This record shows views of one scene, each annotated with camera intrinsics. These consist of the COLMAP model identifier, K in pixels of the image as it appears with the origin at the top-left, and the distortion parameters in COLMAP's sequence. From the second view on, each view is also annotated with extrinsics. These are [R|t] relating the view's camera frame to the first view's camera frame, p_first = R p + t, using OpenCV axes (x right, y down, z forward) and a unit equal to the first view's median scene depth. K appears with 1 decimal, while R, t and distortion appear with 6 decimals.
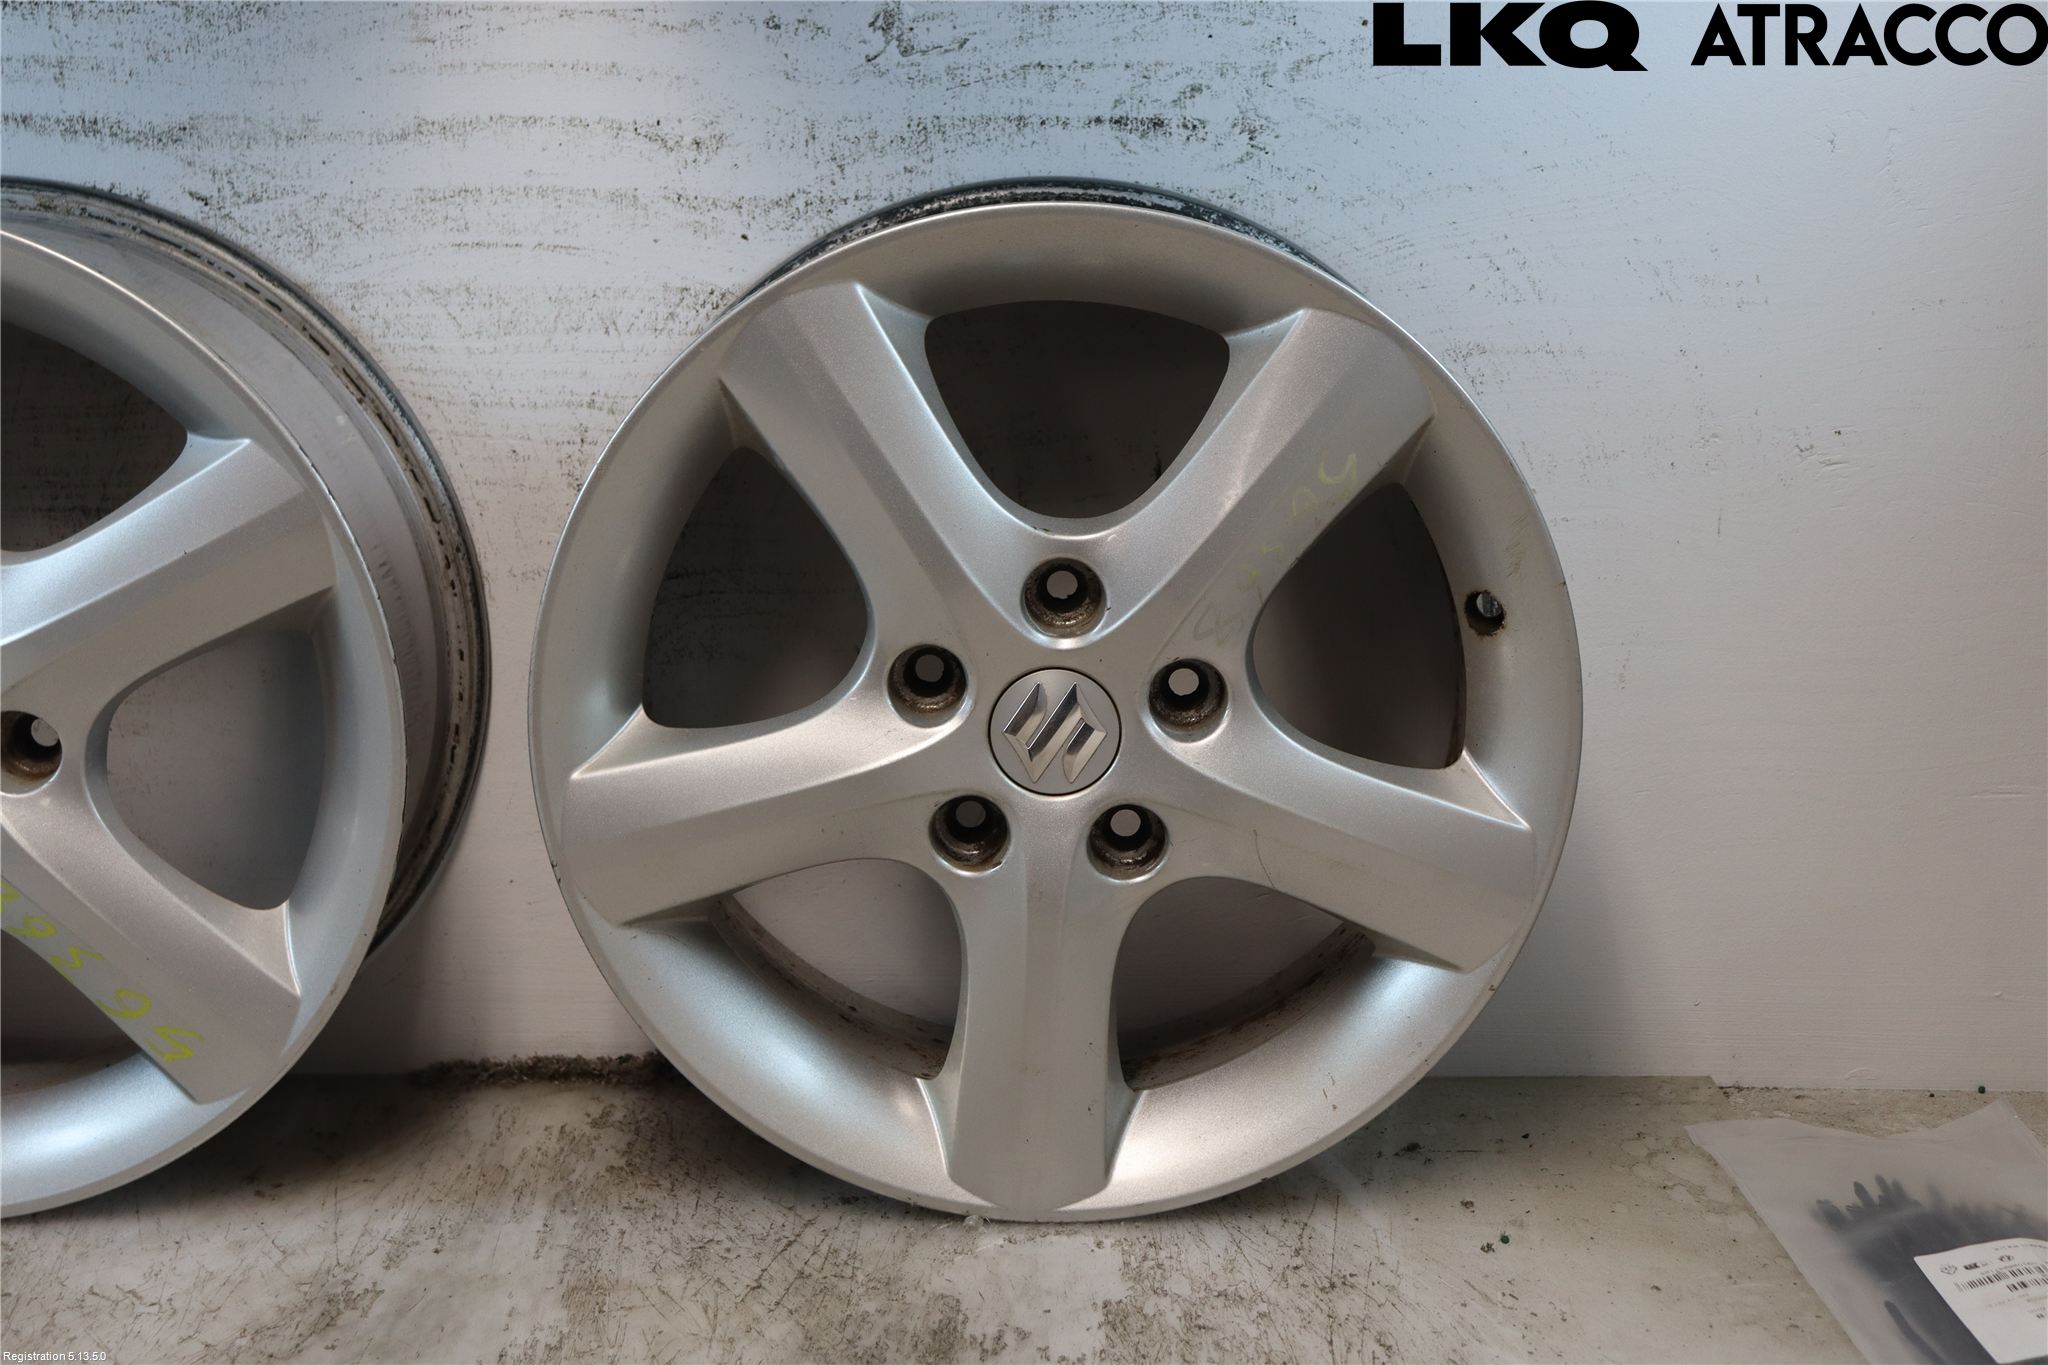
lens RADIAL K [[3006.3, 0, 1004.9], [0, 3006.3, 730.6], [0, 0, 1]] dist [0.051222, 0.000000]
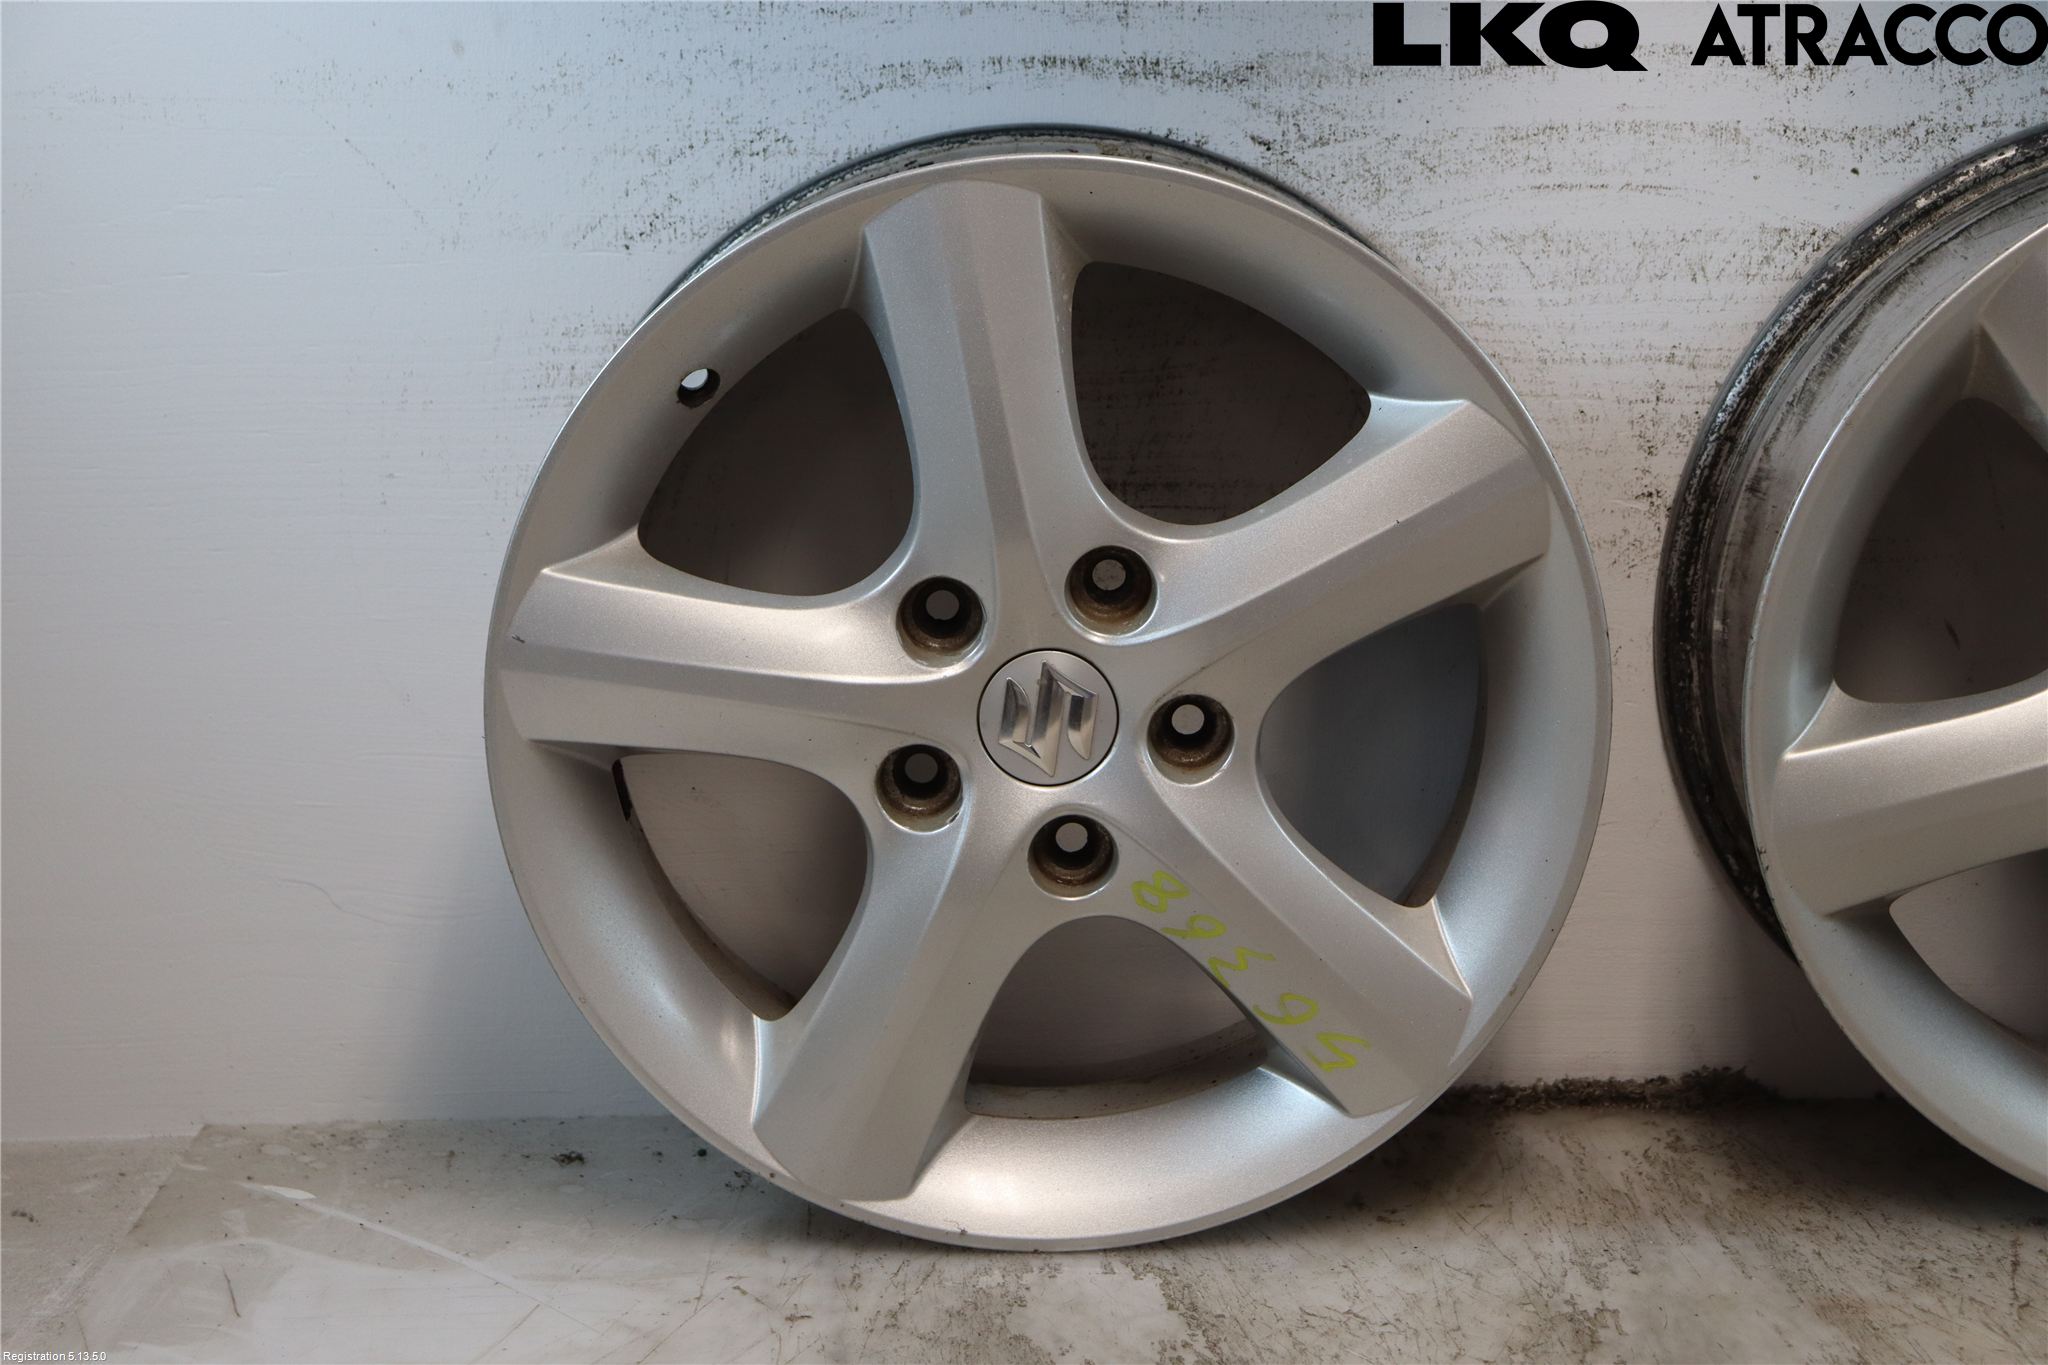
lens RADIAL K [[3853.6, 0, 1011.5], [0, 3853.6, 713.3], [0, 0, 1]] dist [0.208895, 0.000000]
pose [[0.999857, -0.014221, 0.009175, -0.356181], [0.014381, 0.999741, -0.017633, 0.017694], [-0.008922, 0.017763, 0.999802, -0.179062]]
